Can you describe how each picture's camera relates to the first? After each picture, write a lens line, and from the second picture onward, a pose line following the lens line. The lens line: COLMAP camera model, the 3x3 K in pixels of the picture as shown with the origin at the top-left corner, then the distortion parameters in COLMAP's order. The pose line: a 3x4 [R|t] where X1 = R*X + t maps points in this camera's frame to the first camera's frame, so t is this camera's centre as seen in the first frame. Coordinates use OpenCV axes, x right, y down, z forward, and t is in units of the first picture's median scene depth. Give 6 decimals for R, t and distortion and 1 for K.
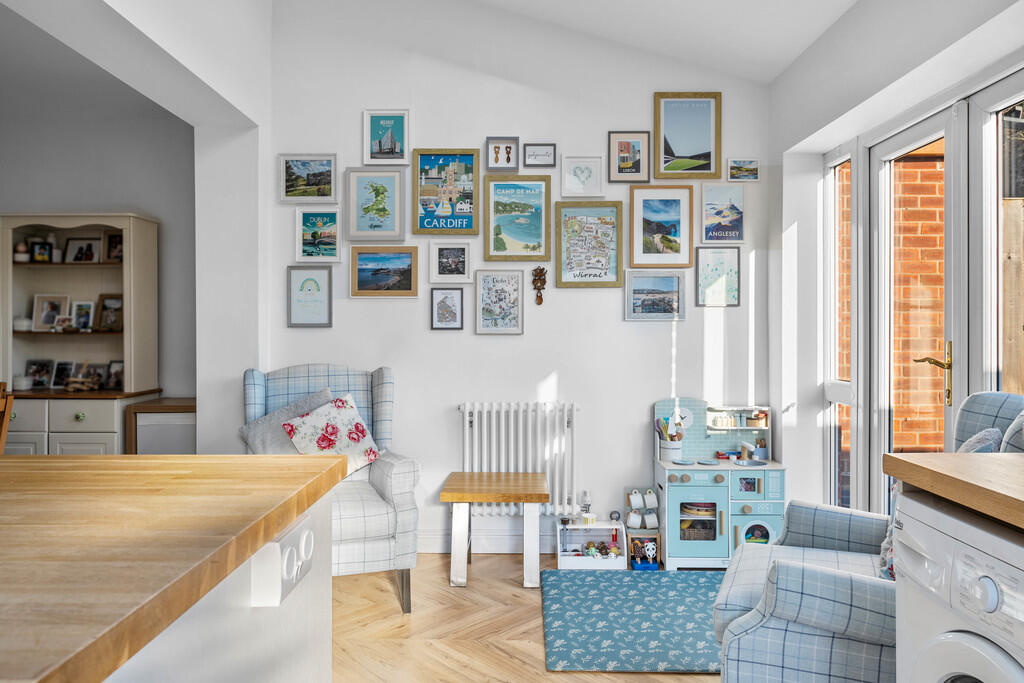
lens RADIAL K [[702.5, 0, 516.0], [0, 702.5, 322.0], [0, 0, 1]] dist [-0.001525, -0.000095]
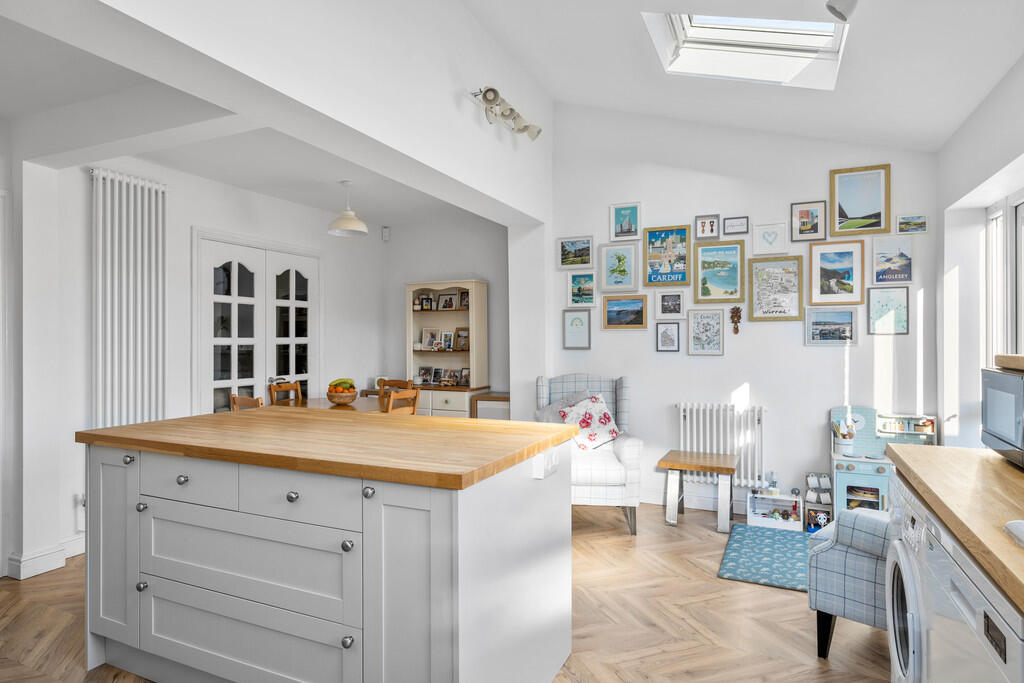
lens RADIAL K [[580.2, 0, 510.3], [0, 580.2, 338.2], [0, 0, 1]] dist [0.004344, 0.001153]
pose [[0.911578, -0.003266, -0.411115, 0.099249], [0.007034, 0.999946, 0.007654, -0.028404], [0.411067, -0.009870, 0.911552, -0.225998]]
